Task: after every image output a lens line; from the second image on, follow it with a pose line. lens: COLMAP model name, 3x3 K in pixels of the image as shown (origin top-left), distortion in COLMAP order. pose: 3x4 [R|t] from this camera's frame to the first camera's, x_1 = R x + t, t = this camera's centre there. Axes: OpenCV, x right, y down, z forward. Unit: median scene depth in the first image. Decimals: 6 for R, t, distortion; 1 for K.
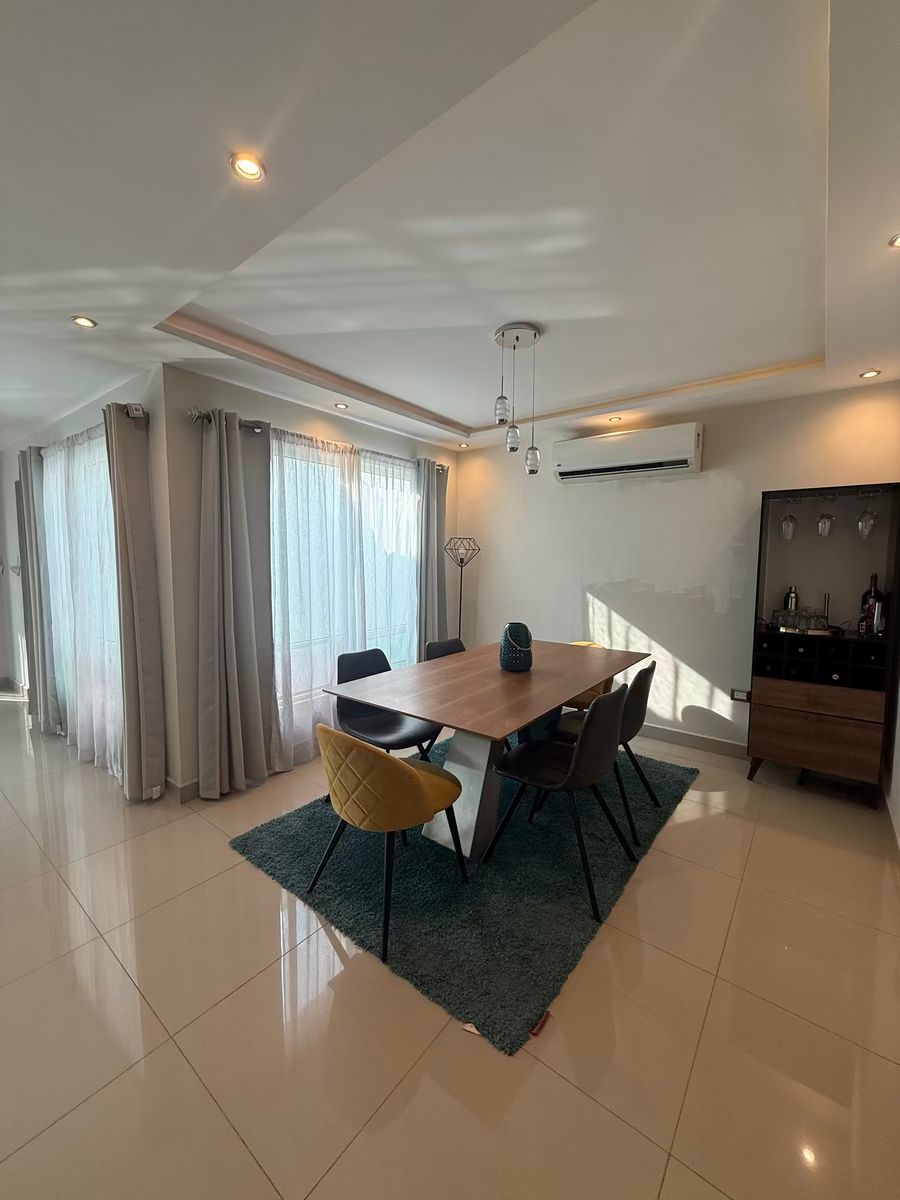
lens RADIAL K [[477.8, 0, 450.0], [0, 477.8, 596.4], [0, 0, 1]] dist [0.000257, 0.000464]
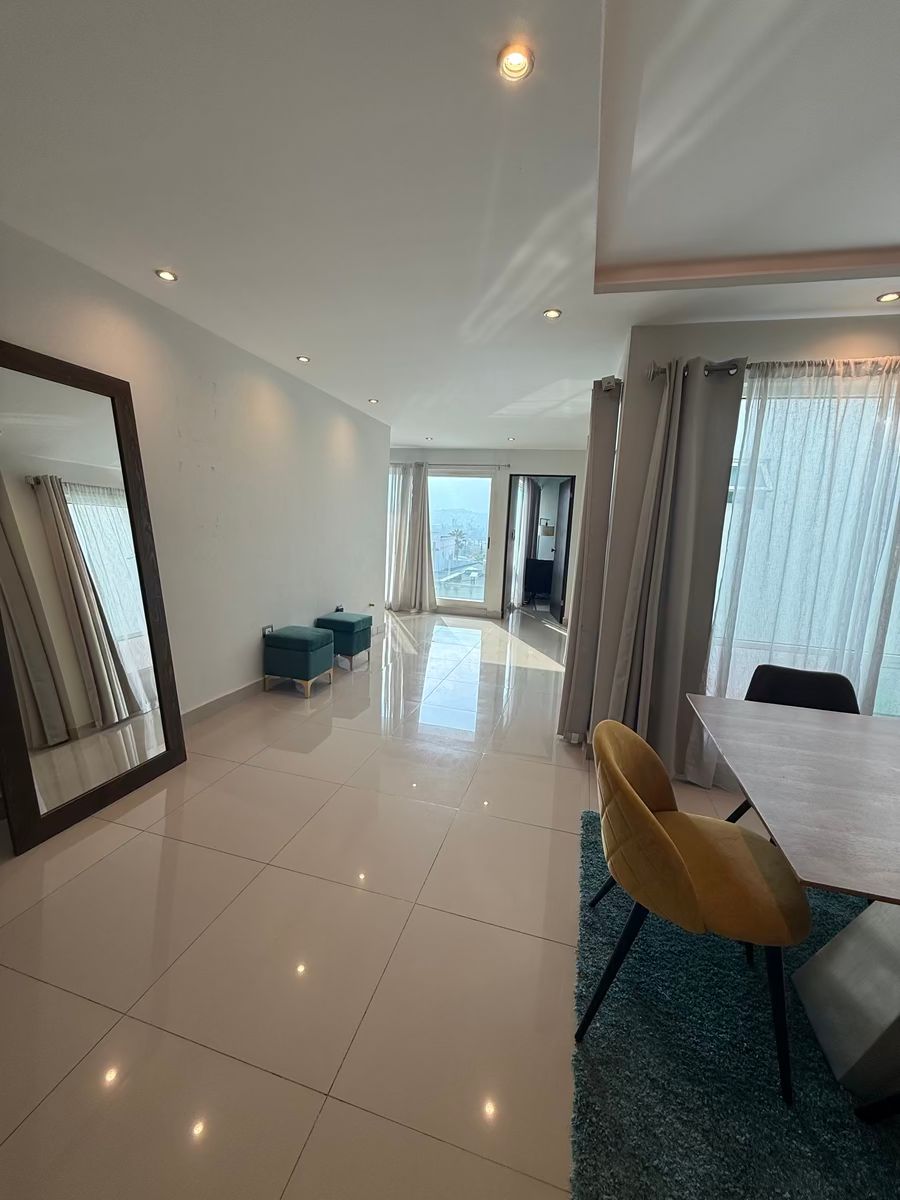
lens RADIAL K [[477.8, 0, 450.0], [0, 477.8, 596.4], [0, 0, 1]] dist [0.000257, 0.000464]
pose [[0.383579, 0.152748, -0.910788, 0.202750], [-0.128237, 0.985482, 0.111267, 0.002062], [0.914561, 0.074117, 0.397598, 0.247661]]
